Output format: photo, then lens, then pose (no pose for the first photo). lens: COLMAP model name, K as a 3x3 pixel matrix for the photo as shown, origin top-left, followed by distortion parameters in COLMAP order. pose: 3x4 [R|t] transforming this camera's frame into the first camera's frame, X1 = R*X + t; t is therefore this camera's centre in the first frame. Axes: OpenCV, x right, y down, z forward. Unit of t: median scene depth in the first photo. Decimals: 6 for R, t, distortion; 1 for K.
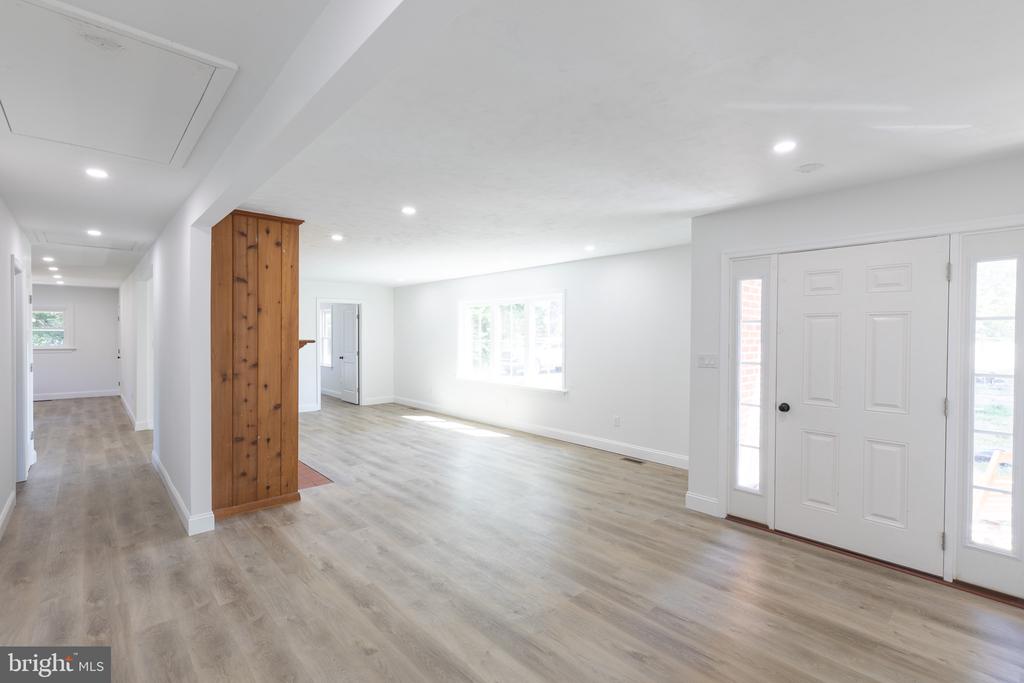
lens RADIAL K [[463.6, 0, 520.6], [0, 463.6, 340.9], [0, 0, 1]] dist [0.003260, 0.001281]
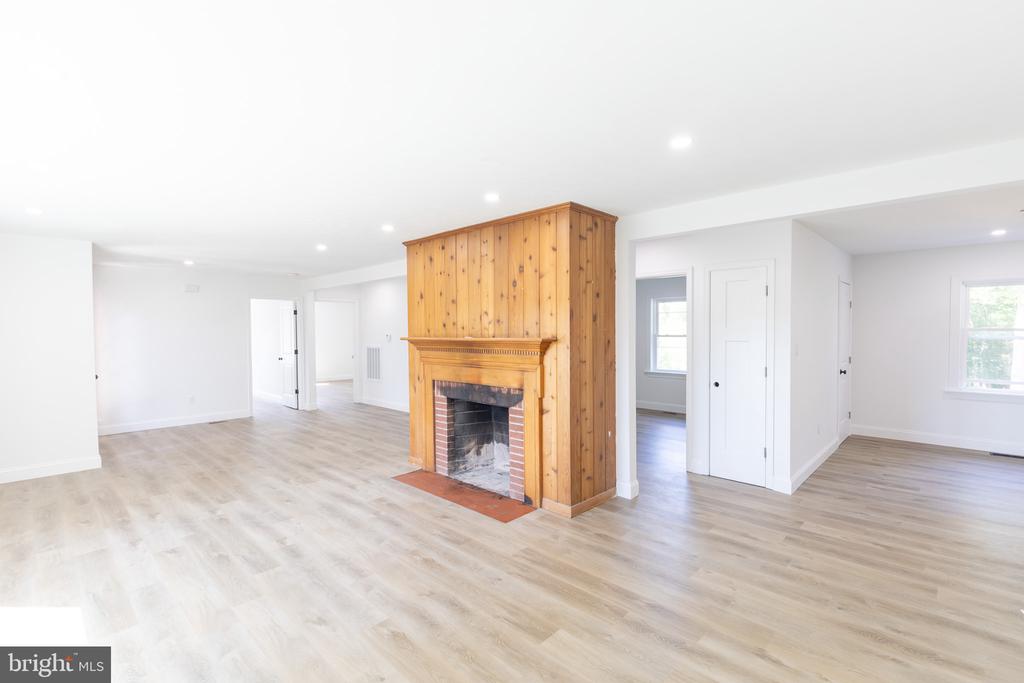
lens RADIAL K [[463.6, 0, 520.6], [0, 463.6, 340.9], [0, 0, 1]] dist [0.003260, 0.001281]
pose [[-0.997960, 0.005389, -0.063621, -0.424364], [0.003009, 0.999295, 0.037434, -0.021978], [0.063777, 0.037166, -0.997272, 1.375676]]
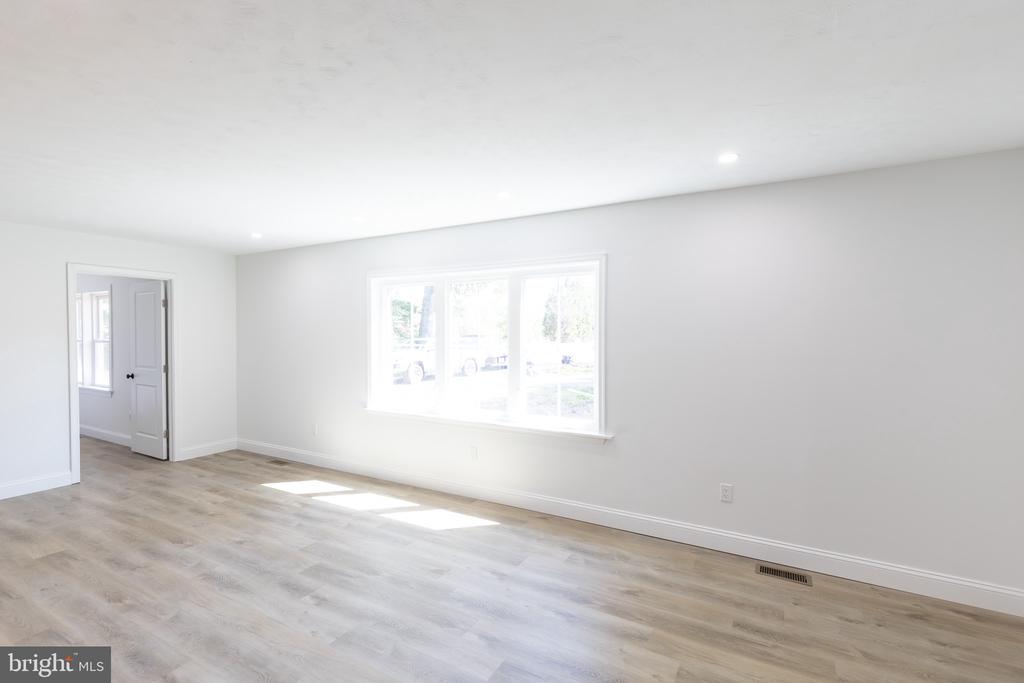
lens RADIAL K [[463.6, 0, 520.6], [0, 463.6, 340.9], [0, 0, 1]] dist [0.003260, 0.001281]
pose [[0.950490, -0.005525, 0.310706, -0.165890], [0.004913, 0.999984, 0.002751, -0.008929], [-0.310717, -0.001088, 0.950502, 0.471578]]
